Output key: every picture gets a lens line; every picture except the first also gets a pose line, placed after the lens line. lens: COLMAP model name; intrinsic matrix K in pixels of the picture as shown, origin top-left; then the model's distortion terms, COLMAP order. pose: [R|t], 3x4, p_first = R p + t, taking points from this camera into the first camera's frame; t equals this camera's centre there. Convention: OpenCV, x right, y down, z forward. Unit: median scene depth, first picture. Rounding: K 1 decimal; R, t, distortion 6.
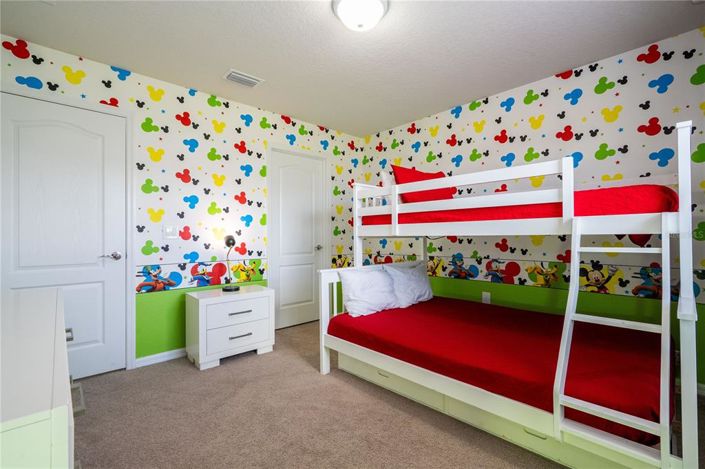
lens RADIAL K [[319.6, 0, 348.1], [0, 319.6, 236.6], [0, 0, 1]] dist [0.003533, 0.000437]
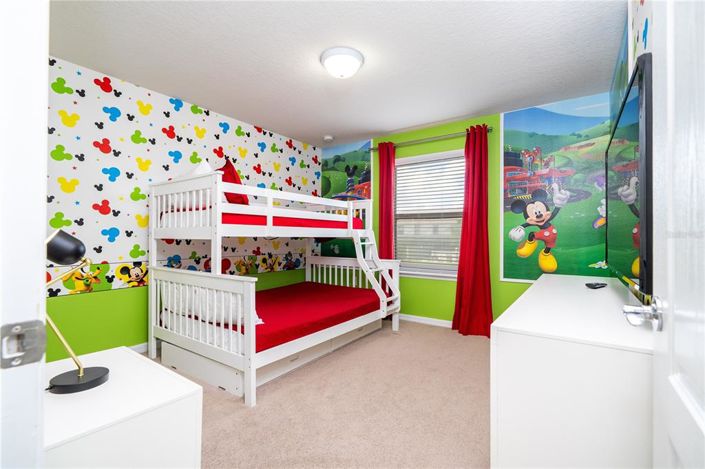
lens RADIAL K [[319.6, 0, 348.4], [0, 319.6, 234.4], [0, 0, 1]] dist [0.003533, 0.000437]
pose [[-0.202491, 0.010428, 0.979229, -0.815353], [-0.003423, 0.999930, -0.011356, -0.000221], [-0.979278, -0.005651, -0.202442, 0.841851]]
